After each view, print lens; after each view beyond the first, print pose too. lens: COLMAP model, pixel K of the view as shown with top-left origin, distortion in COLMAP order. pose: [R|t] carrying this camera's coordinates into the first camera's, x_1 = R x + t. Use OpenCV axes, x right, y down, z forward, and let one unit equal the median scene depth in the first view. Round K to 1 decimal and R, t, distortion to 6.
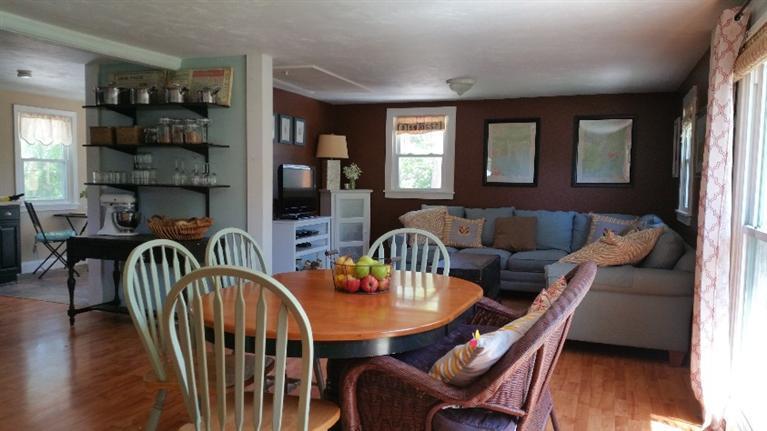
lens RADIAL K [[634.0, 0, 383.5], [0, 634.0, 215.5], [0, 0, 1]] dist [0.055522, -0.112515]
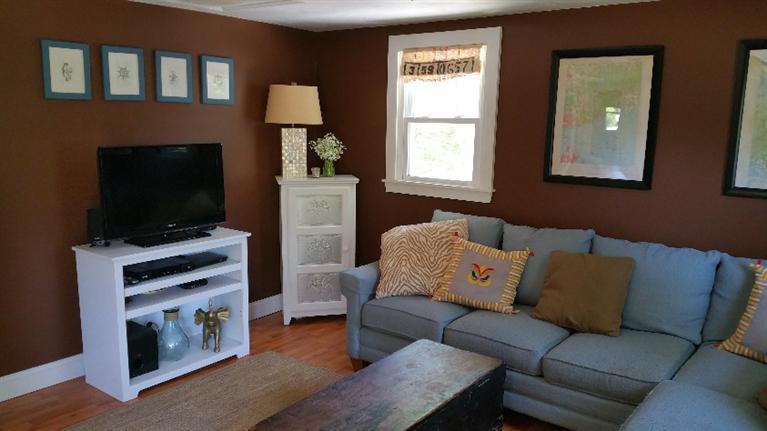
lens RADIAL K [[633.3, 0, 382.8], [0, 633.3, 228.3], [0, 0, 1]] dist [0.114056, -0.352946]
pose [[0.954280, 0.055304, -0.293754, 0.182872], [-0.023063, 0.993428, 0.112107, -0.062848], [0.298024, -0.100206, 0.949284, 0.449777]]
